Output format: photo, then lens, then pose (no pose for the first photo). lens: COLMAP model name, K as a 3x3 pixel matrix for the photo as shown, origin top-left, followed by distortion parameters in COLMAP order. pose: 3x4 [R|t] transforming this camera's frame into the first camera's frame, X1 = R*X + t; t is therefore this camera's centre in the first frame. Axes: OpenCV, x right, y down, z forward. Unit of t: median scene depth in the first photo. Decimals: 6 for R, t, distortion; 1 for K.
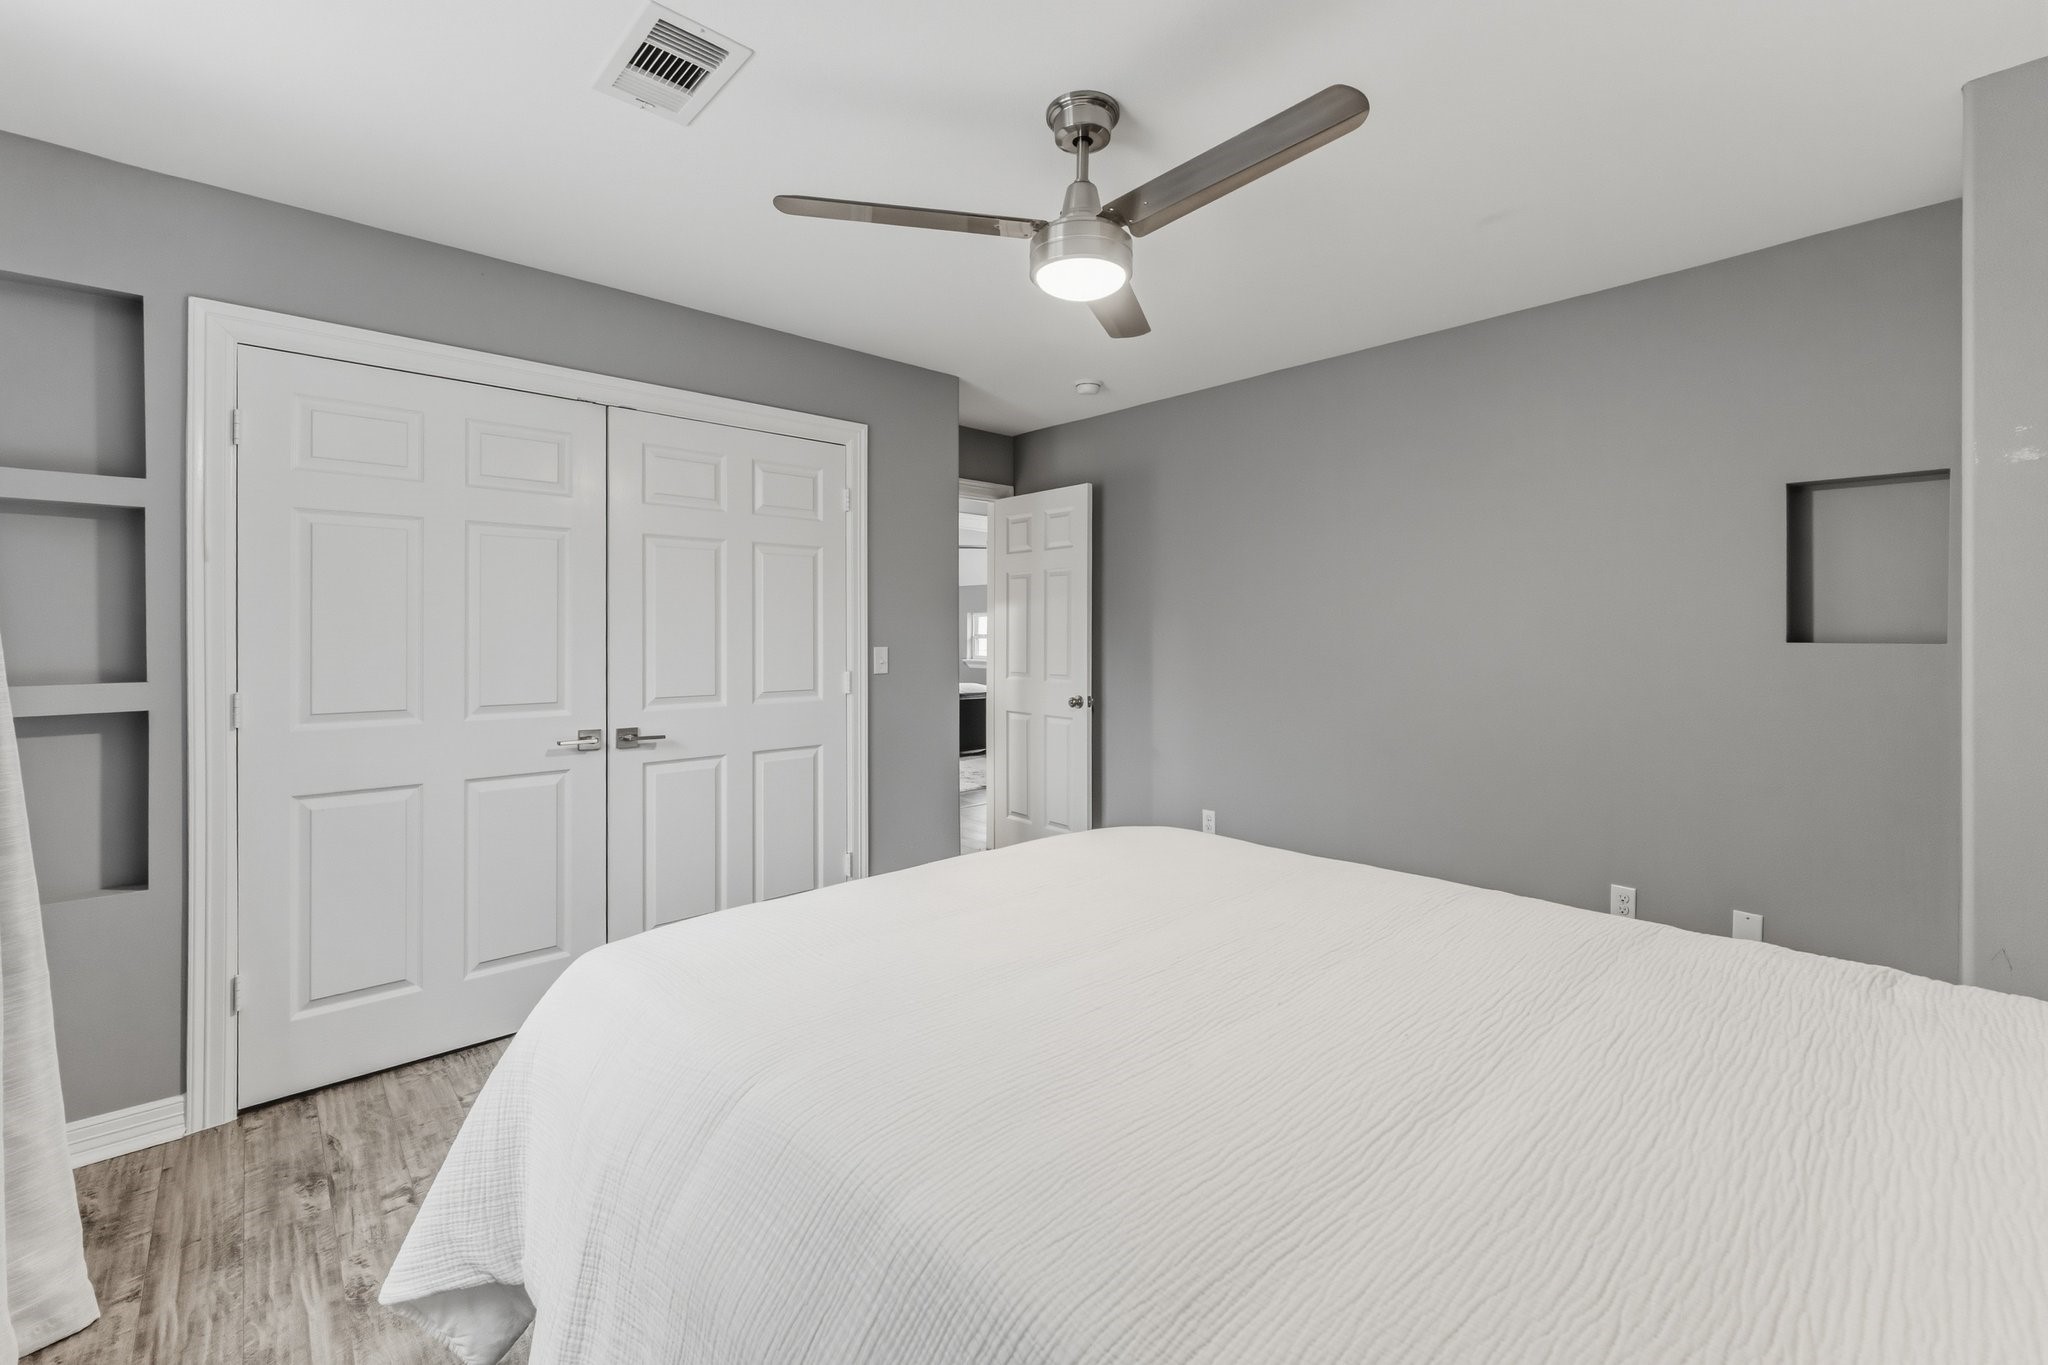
lens RADIAL K [[853.6, 0, 967.6], [0, 853.6, 647.9], [0, 0, 1]] dist [0.000868, -0.000738]
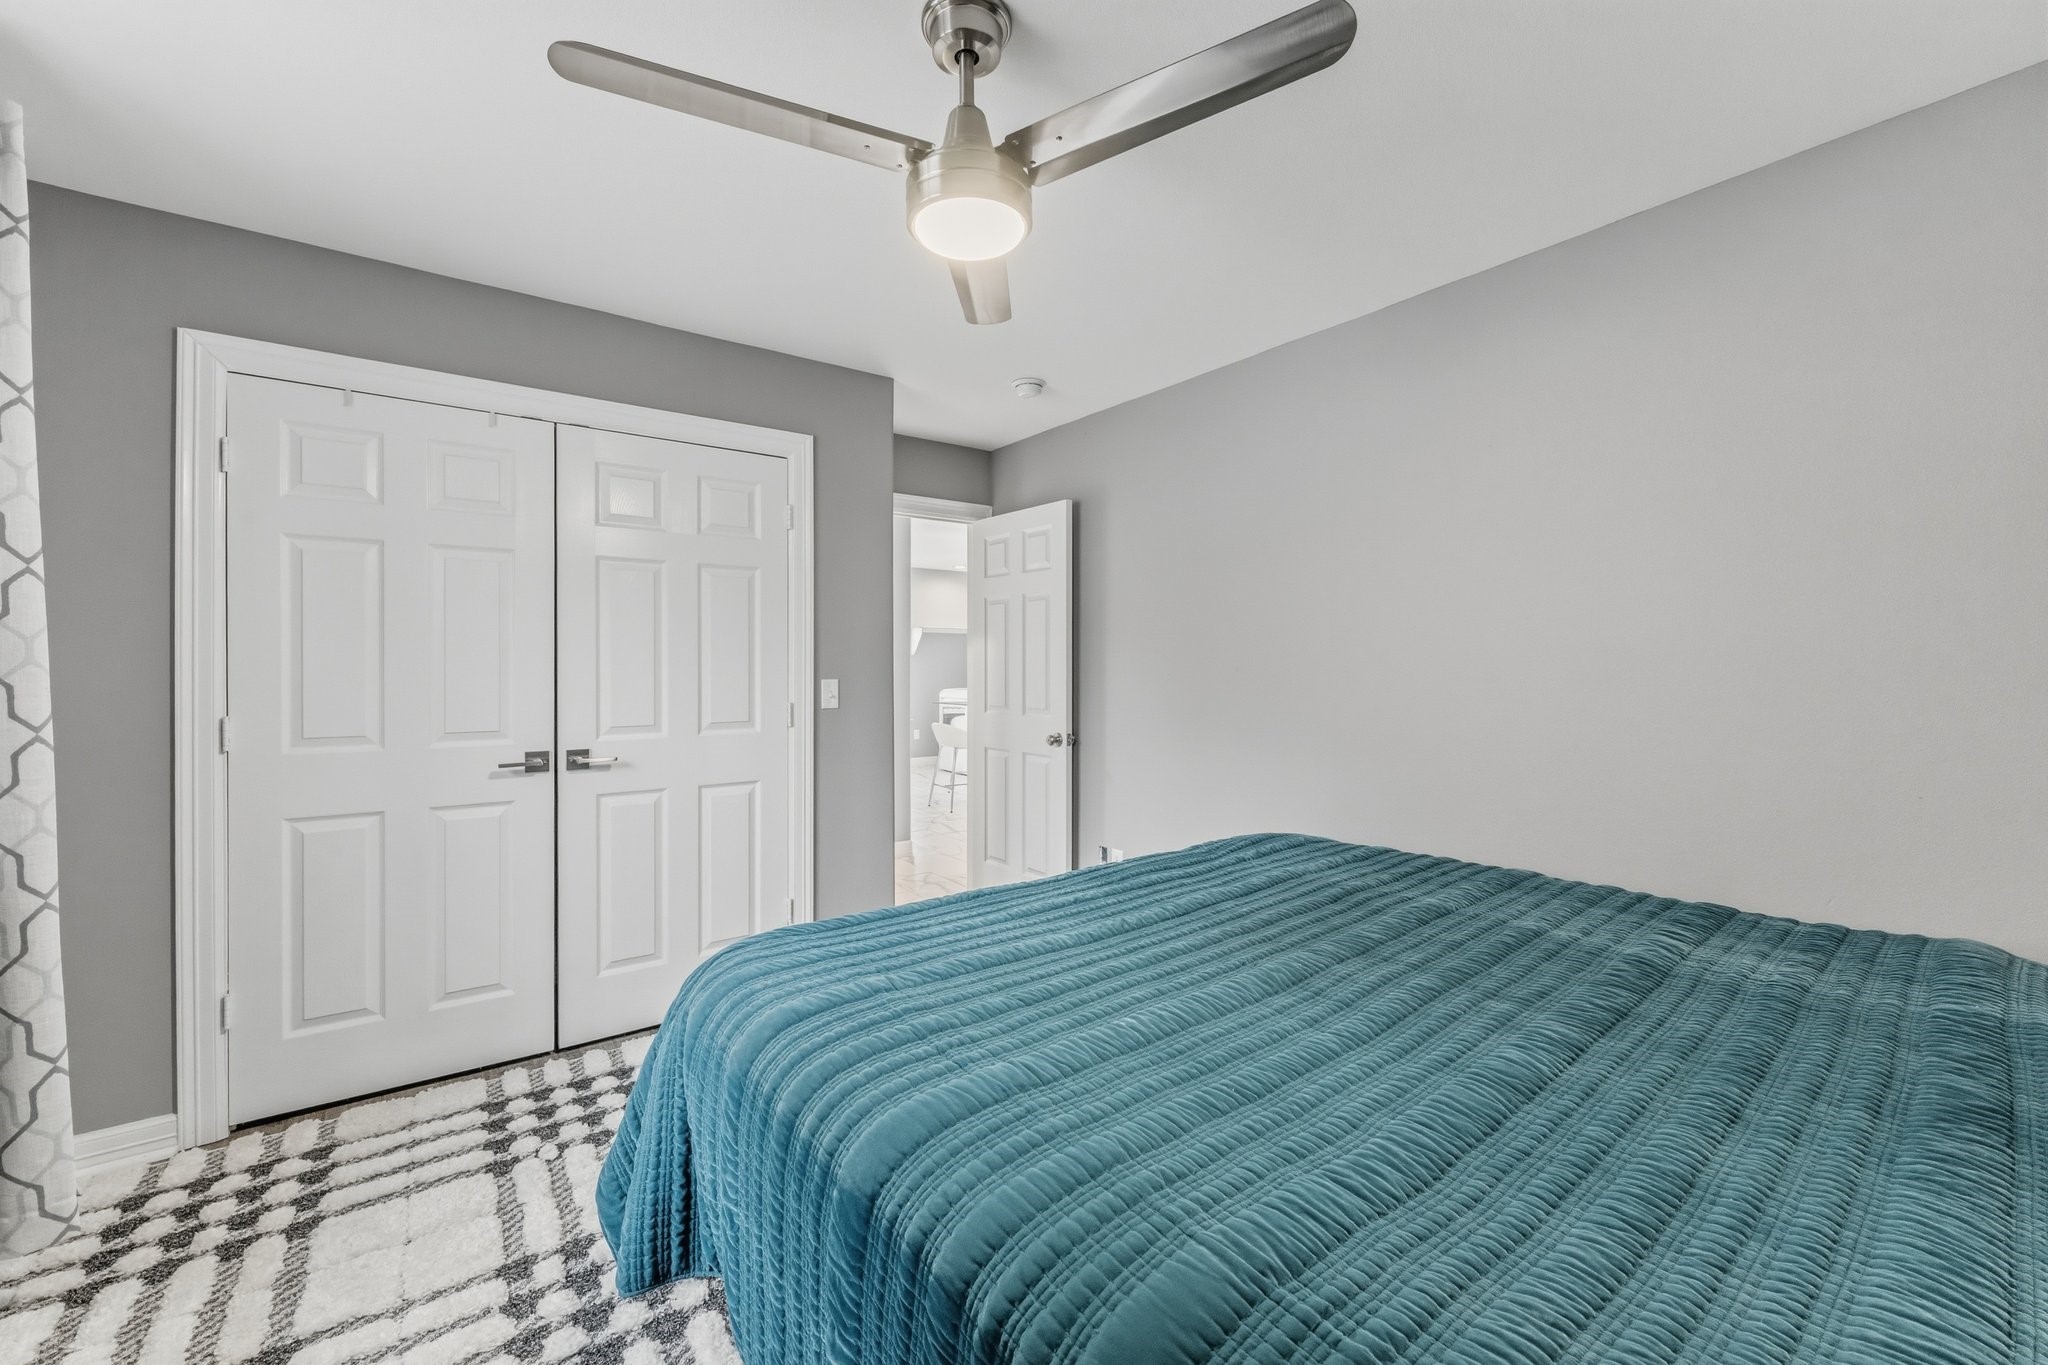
lens RADIAL K [[762.7, 0, 1011.8], [0, 762.7, 671.3], [0, 0, 1]] dist [0.021803, -0.000184]
pose [[0.993074, 0.009421, -0.117109, 0.183123], [-0.011316, 0.999815, -0.015535, 0.003902], [0.116941, 0.016753, 0.992998, 0.190599]]
